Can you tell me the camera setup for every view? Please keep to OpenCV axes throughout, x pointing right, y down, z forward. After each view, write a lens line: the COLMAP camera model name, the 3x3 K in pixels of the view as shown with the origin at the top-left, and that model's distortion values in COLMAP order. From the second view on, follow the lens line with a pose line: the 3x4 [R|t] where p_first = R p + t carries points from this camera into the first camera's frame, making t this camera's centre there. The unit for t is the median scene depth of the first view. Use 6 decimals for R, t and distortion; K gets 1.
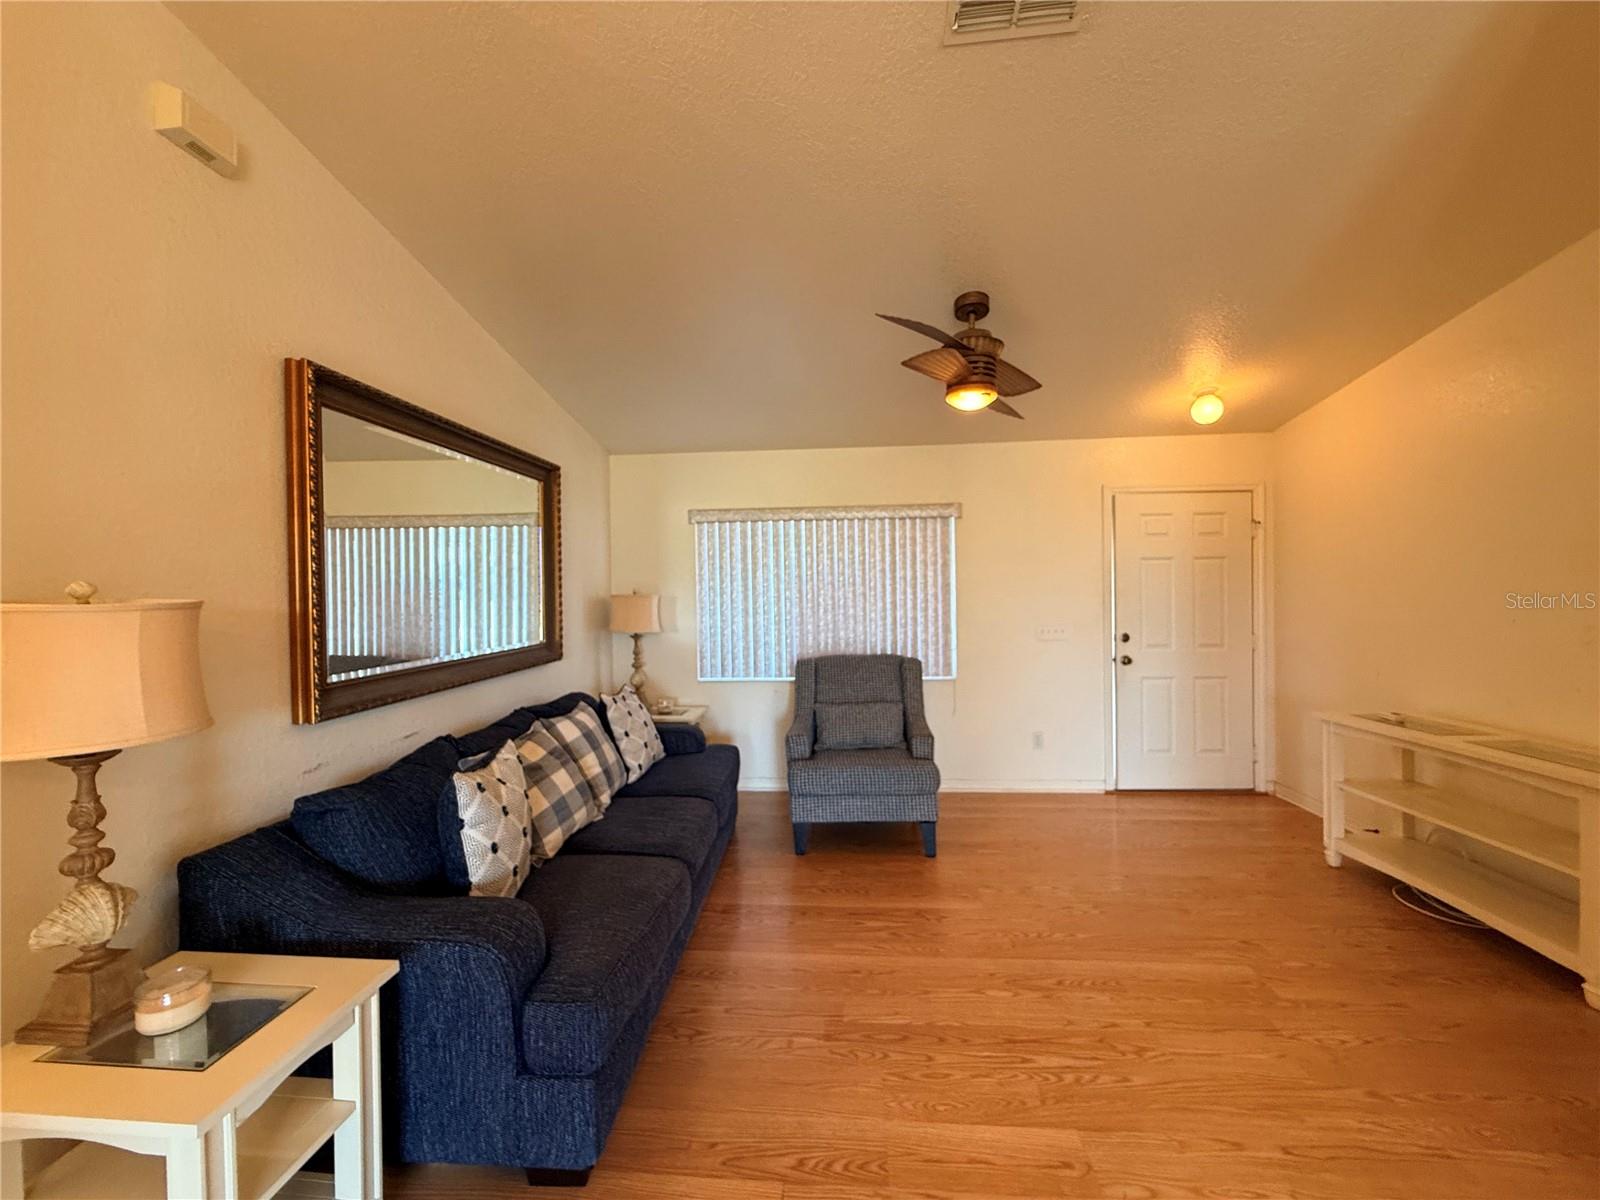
lens RADIAL K [[642.9, 0, 789.8], [0, 642.9, 594.1], [0, 0, 1]] dist [0.000650, 0.000221]
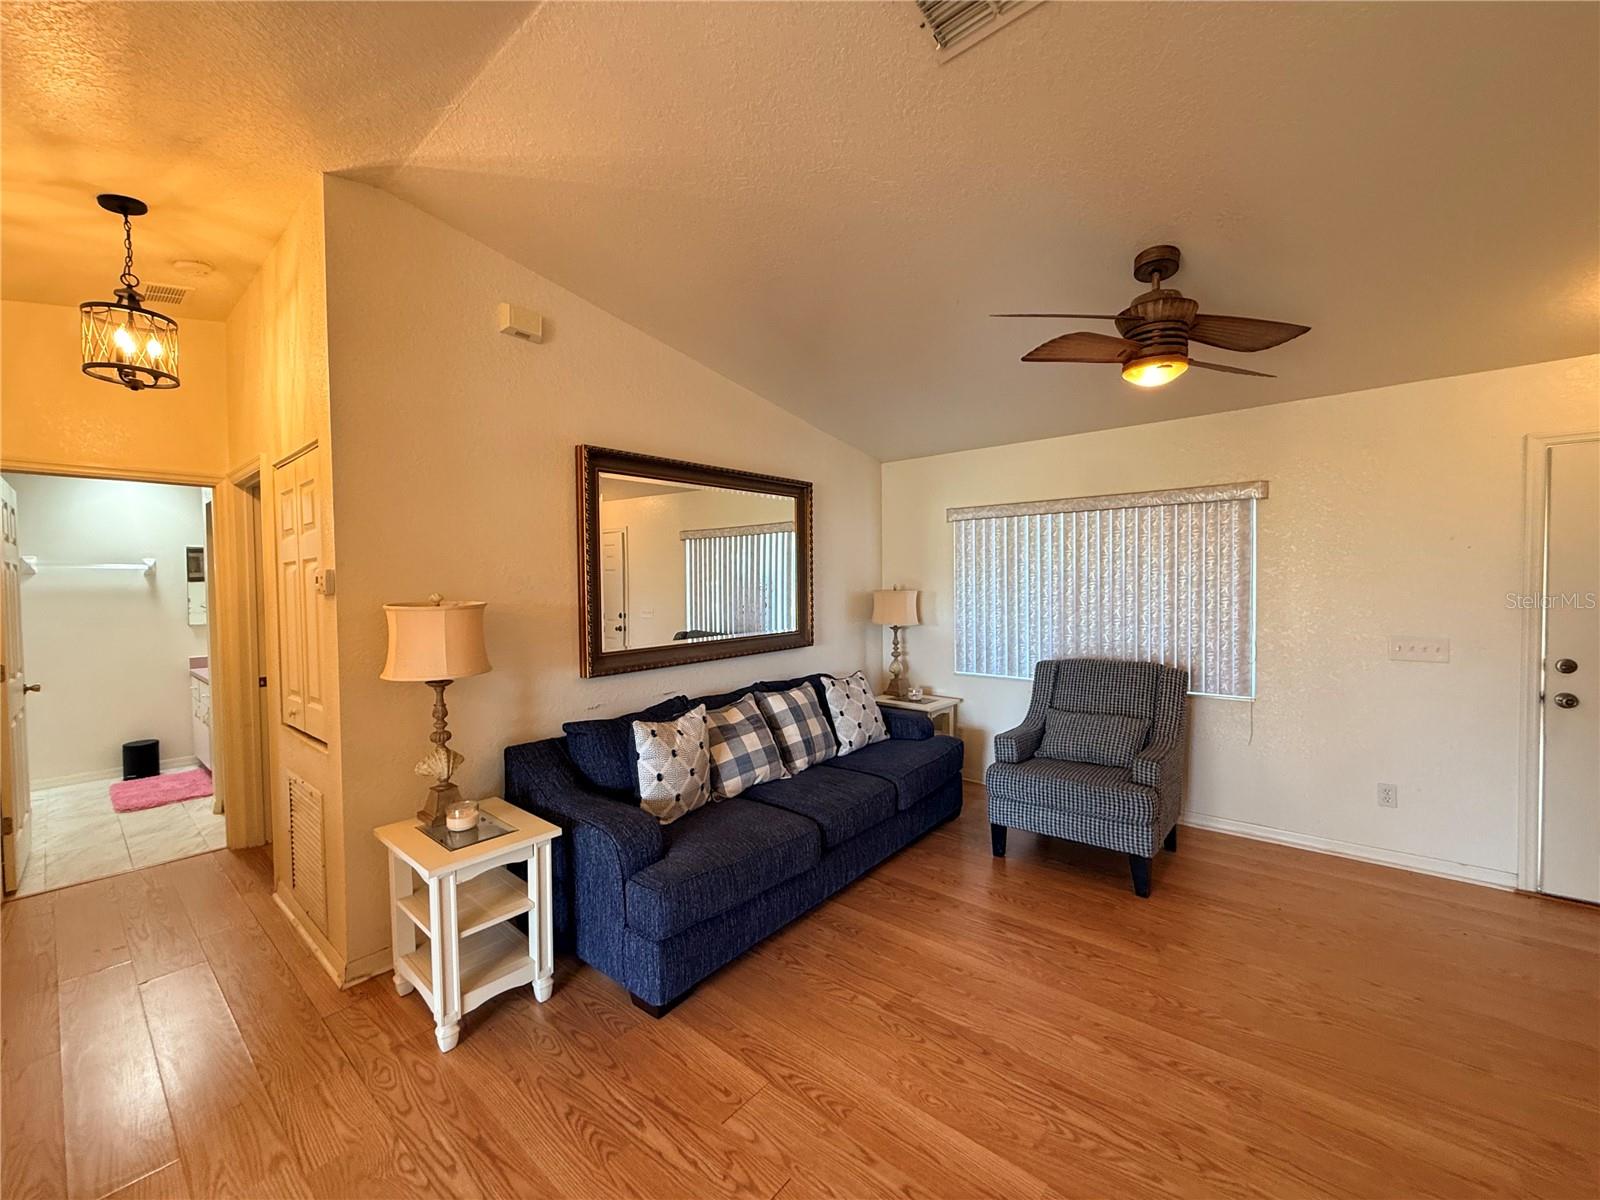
lens RADIAL K [[642.9, 0, 801.4], [0, 642.9, 592.3], [0, 0, 1]] dist [0.000650, 0.000221]
pose [[0.812507, 0.015486, -0.582746, 0.383319], [-0.002522, 0.999731, 0.023051, -0.028805], [0.582946, -0.017259, 0.812327, 0.024061]]
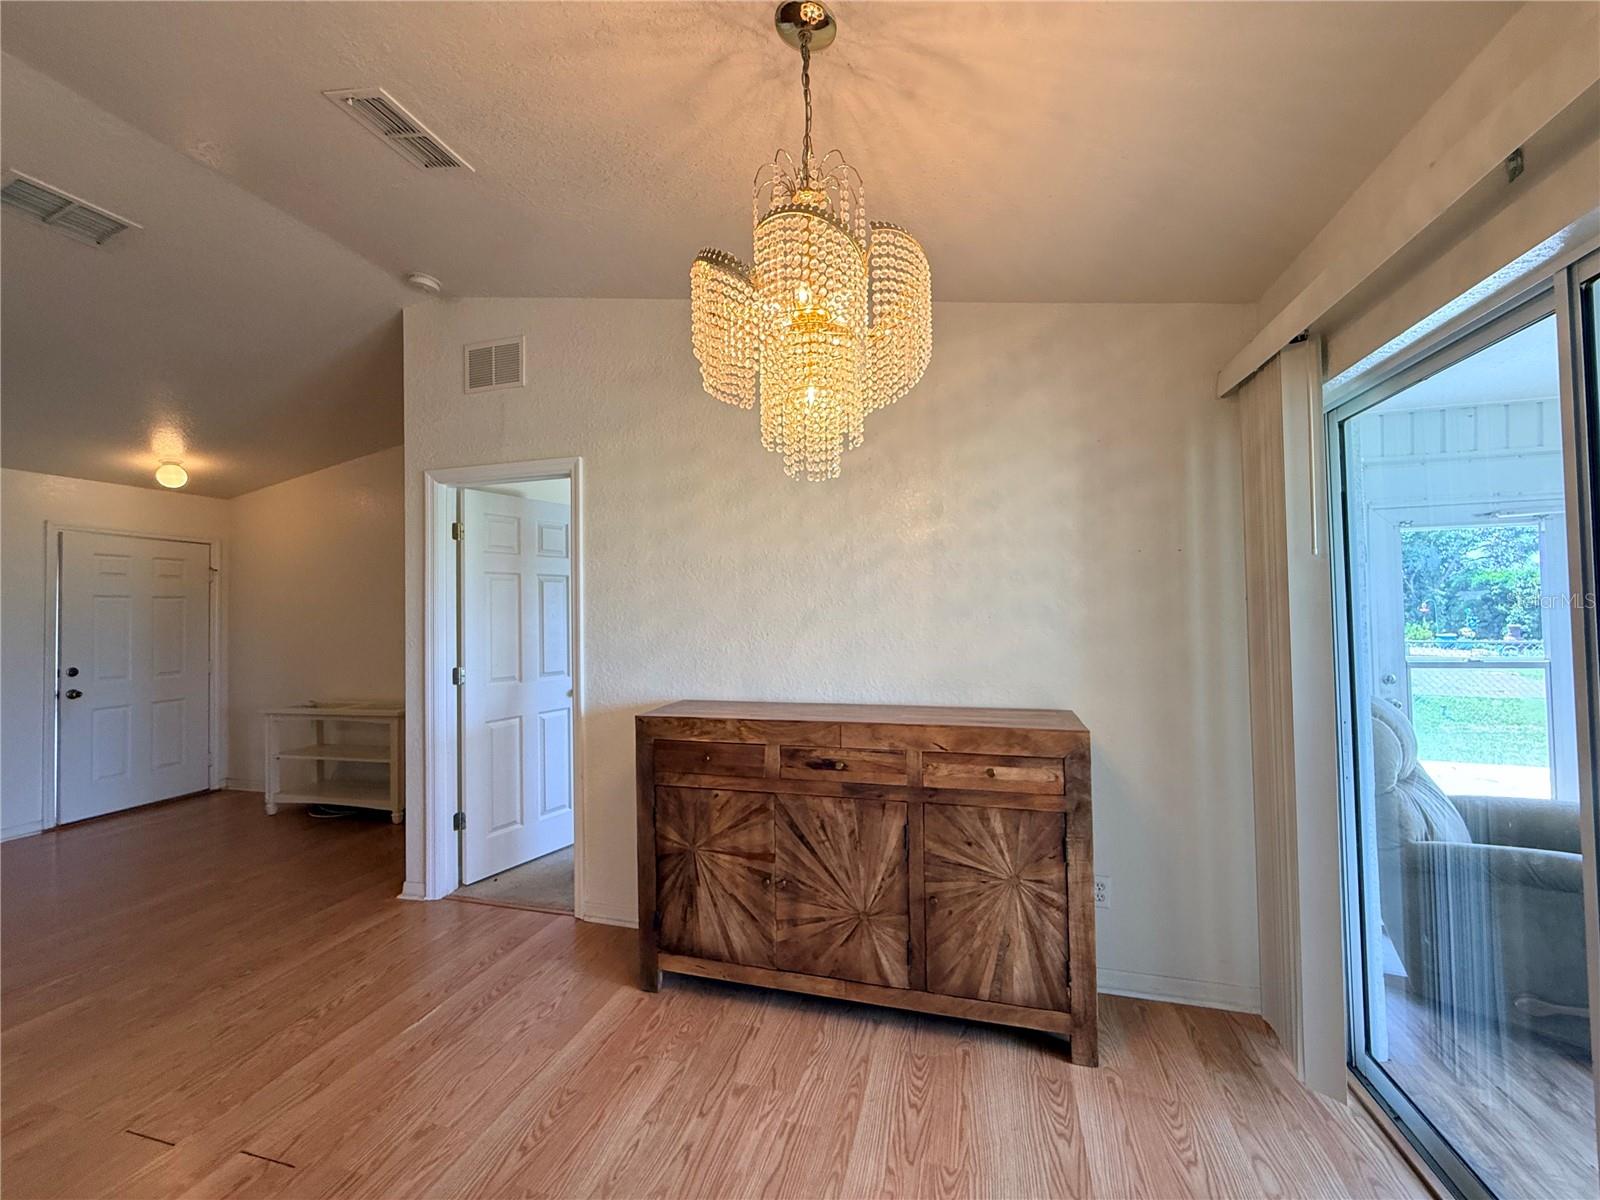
lens RADIAL K [[642.9, 0, 801.2], [0, 642.9, 594.2], [0, 0, 1]] dist [0.000650, 0.000221]
pose [[0.192007, 0.033403, 0.980825, -0.374273], [0.029547, 0.998771, -0.039798, 0.026880], [-0.980949, 0.036622, 0.190784, -0.478020]]
